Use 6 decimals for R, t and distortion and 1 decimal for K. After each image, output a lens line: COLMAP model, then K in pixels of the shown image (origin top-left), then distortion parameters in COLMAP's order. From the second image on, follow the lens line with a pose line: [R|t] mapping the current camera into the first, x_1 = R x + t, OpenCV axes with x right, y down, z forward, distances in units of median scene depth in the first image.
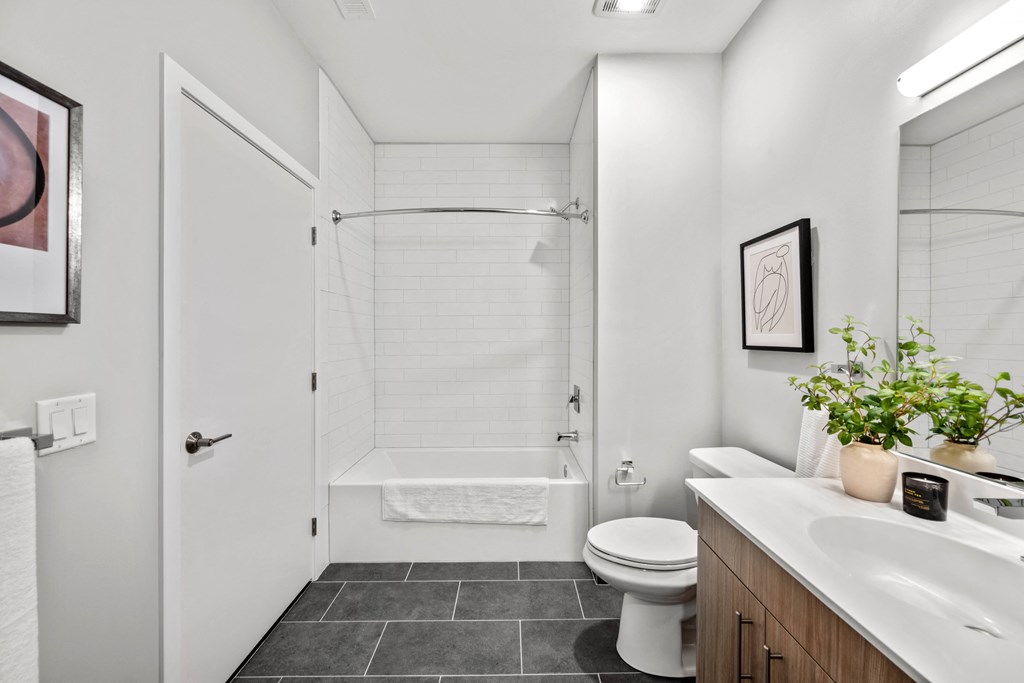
lens RADIAL K [[467.0, 0, 514.2], [0, 467.0, 339.4], [0, 0, 1]] dist [-0.001425, -0.000019]
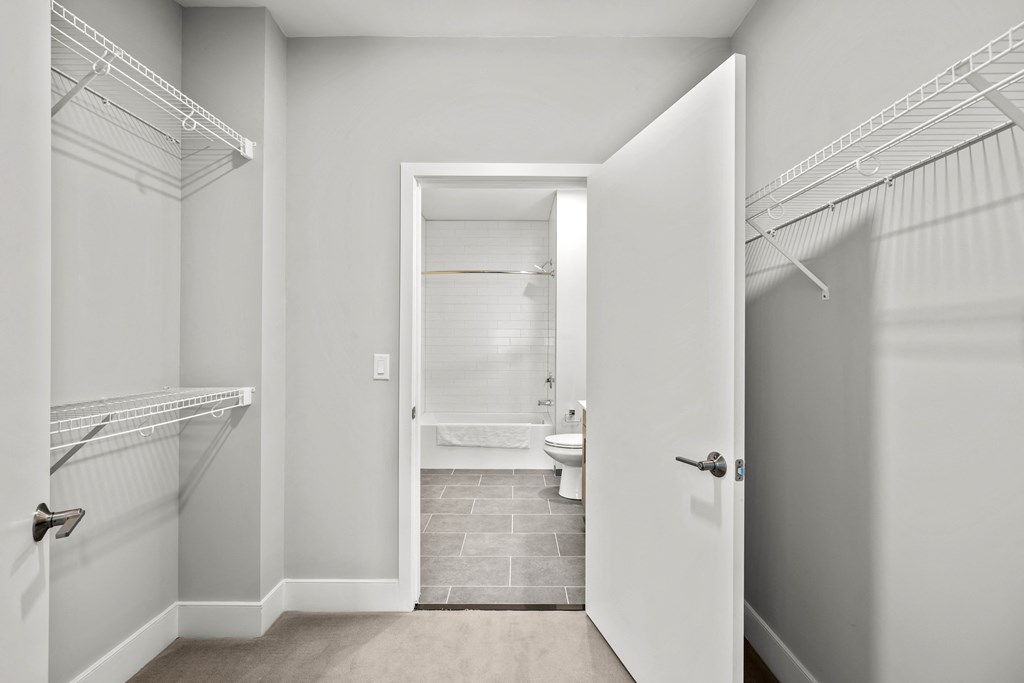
lens RADIAL K [[467.0, 0, 511.9], [0, 467.0, 341.3], [0, 0, 1]] dist [-0.001425, -0.000019]
pose [[0.999726, 0.002474, -0.023274, 0.042409], [-0.002632, 0.999974, -0.006763, 0.002493], [0.023257, 0.006823, 0.999706, -0.779489]]
